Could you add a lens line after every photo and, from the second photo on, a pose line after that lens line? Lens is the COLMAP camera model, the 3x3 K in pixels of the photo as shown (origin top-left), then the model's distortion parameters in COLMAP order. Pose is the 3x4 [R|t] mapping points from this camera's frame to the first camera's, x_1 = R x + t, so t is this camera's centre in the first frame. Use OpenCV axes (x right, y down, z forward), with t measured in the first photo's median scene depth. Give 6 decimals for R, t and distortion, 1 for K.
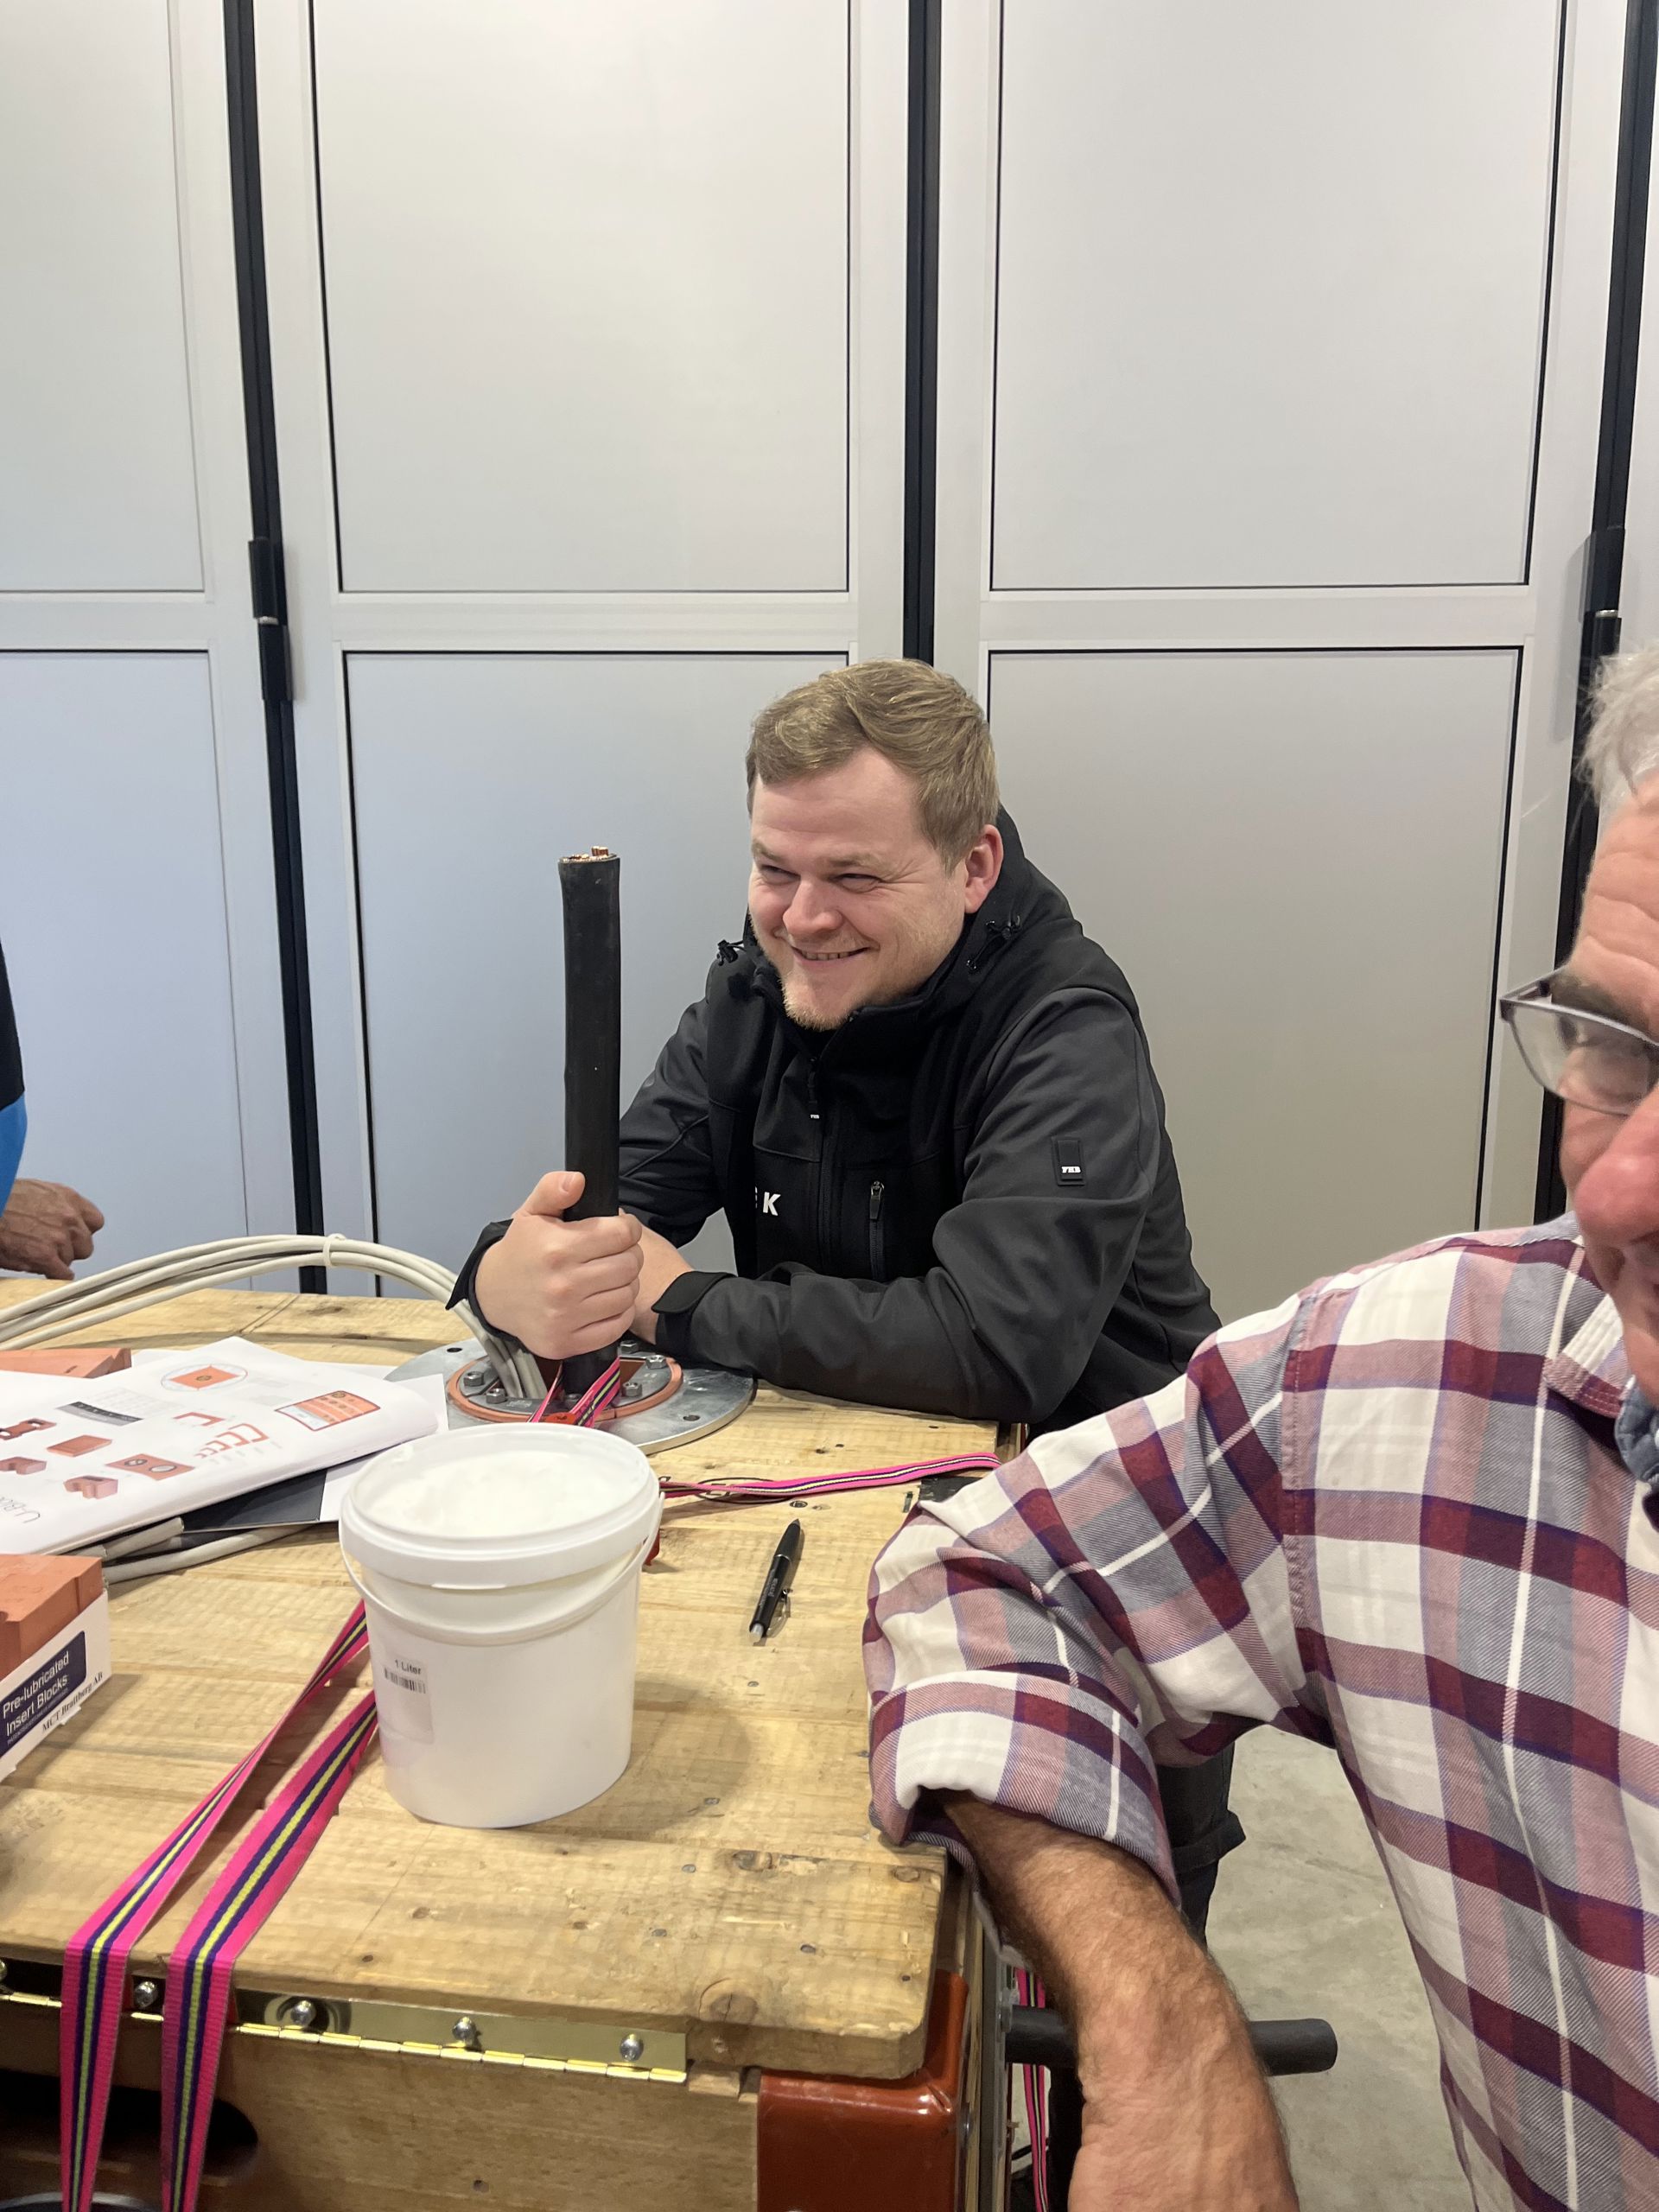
lens RADIAL K [[1625.6, 0, 829.5], [0, 1625.6, 1106.0], [0, 0, 1]] dist [-0.009185, -0.000274]
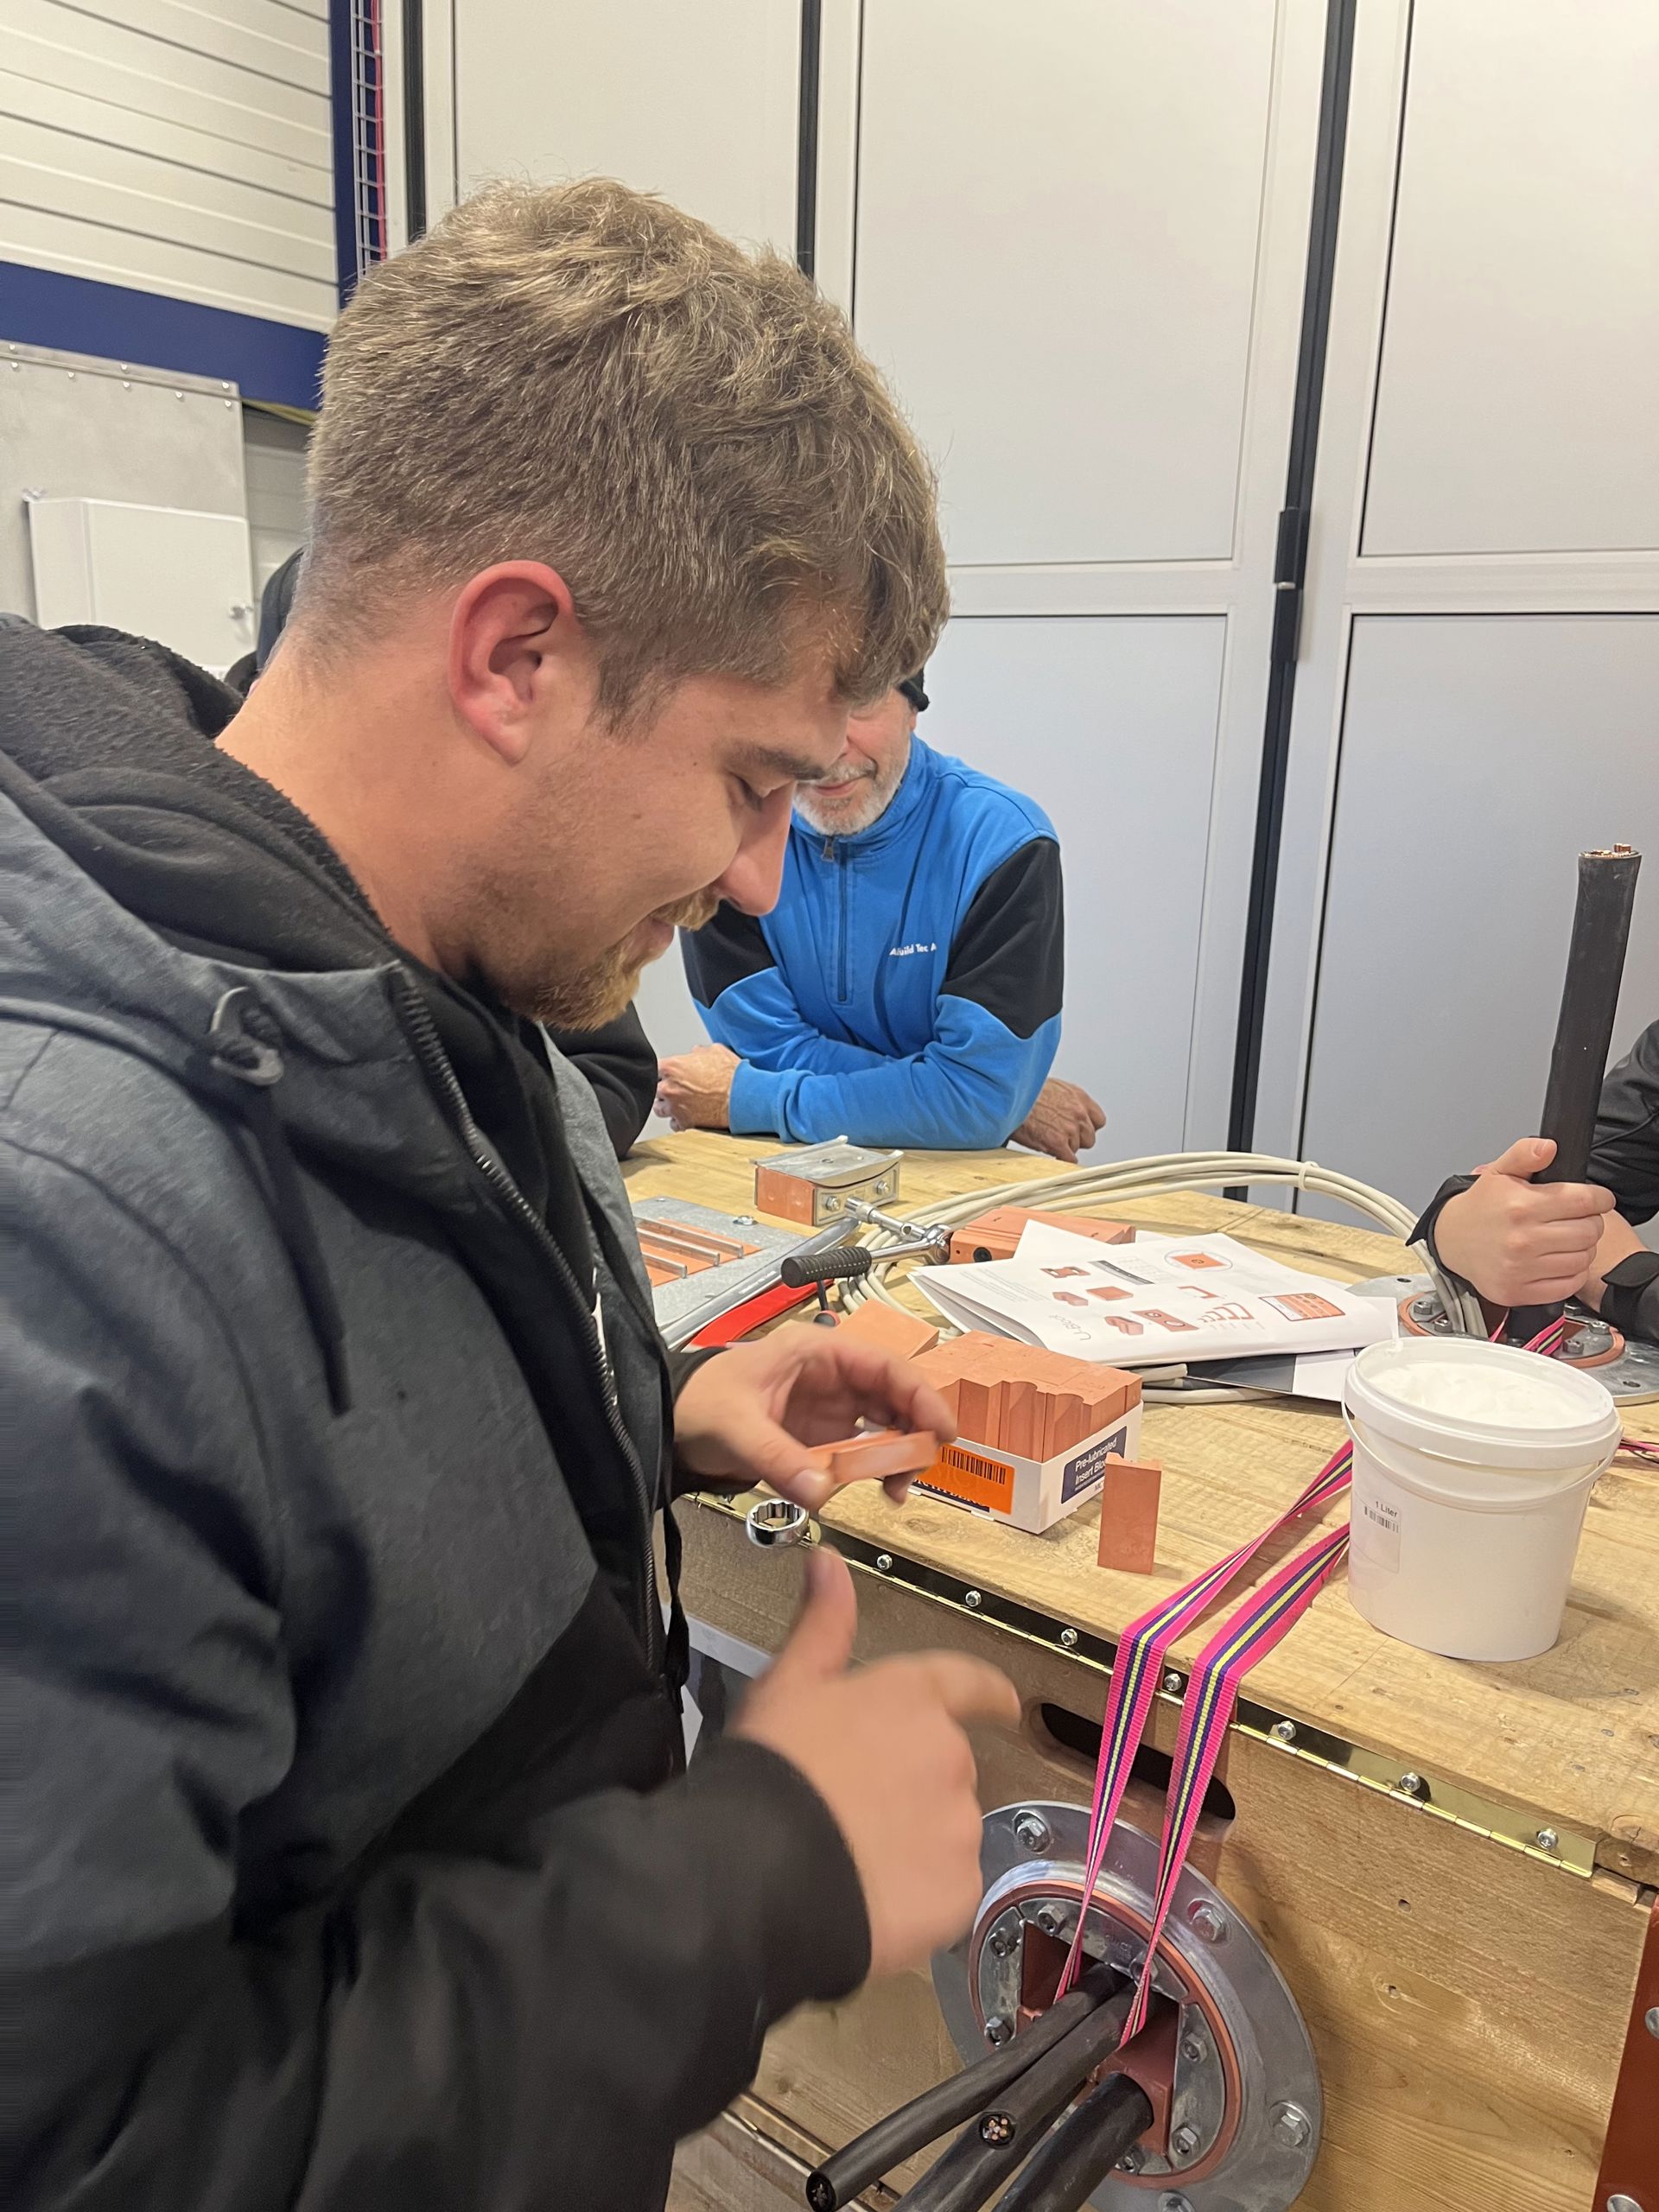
lens RADIAL K [[1700.6, 0, 829.5], [0, 1700.6, 1106.0], [0, 0, 1]] dist [0.045732, -0.048308]
pose [[0.863991, 0.140630, -0.483469, -0.024996], [-0.121754, 0.990060, 0.070403, -0.004547], [0.488564, -0.001963, 0.872526, -0.276224]]
